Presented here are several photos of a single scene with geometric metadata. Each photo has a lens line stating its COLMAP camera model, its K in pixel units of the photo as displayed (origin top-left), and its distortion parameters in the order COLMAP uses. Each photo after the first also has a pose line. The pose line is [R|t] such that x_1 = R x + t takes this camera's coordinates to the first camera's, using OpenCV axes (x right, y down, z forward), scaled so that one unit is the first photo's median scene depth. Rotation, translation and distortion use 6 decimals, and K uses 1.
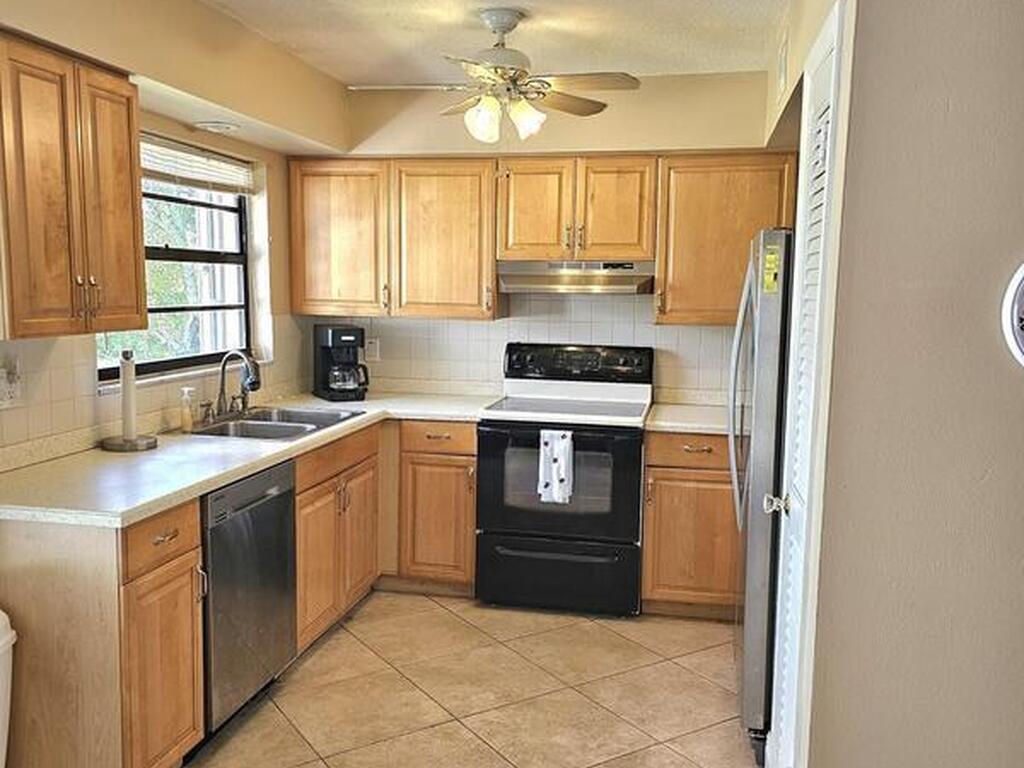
lens RADIAL K [[908.9, 0, 496.8], [0, 908.9, 383.6], [0, 0, 1]] dist [0.132110, -0.174150]
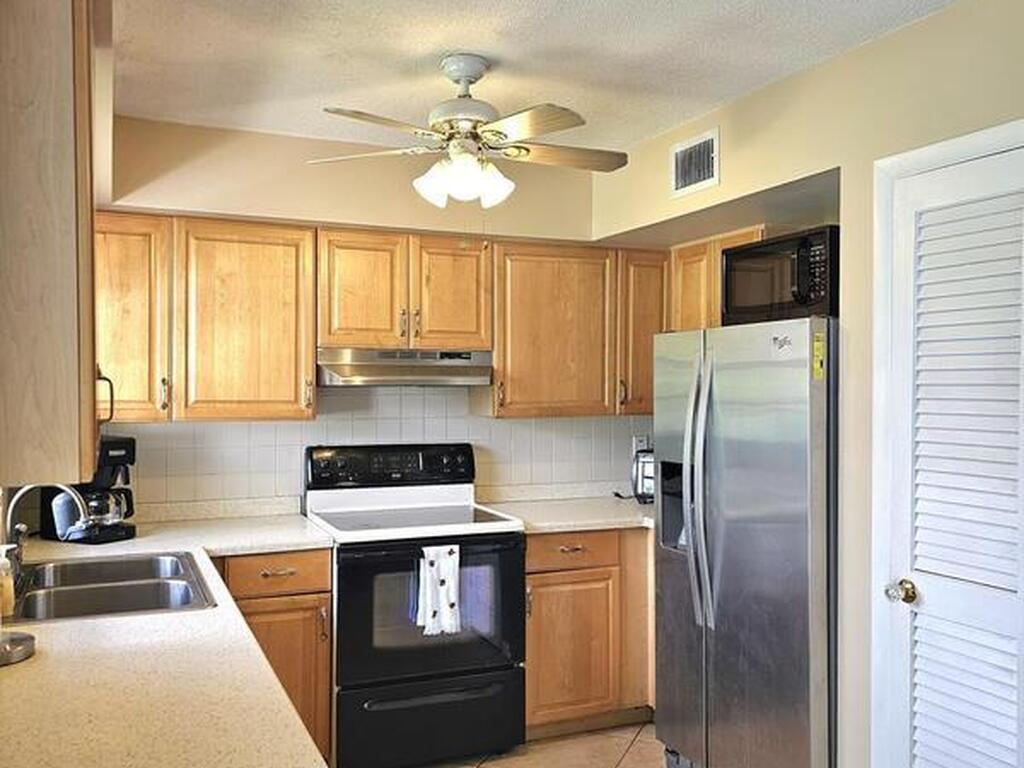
lens RADIAL K [[908.9, 0, 496.8], [0, 908.9, 383.6], [0, 0, 1]] dist [0.132110, -0.174150]
pose [[0.818460, -0.013137, 0.574414, -0.357688], [0.072754, 0.994061, -0.080929, -0.024988], [-0.569939, 0.108028, 0.814554, 0.244471]]
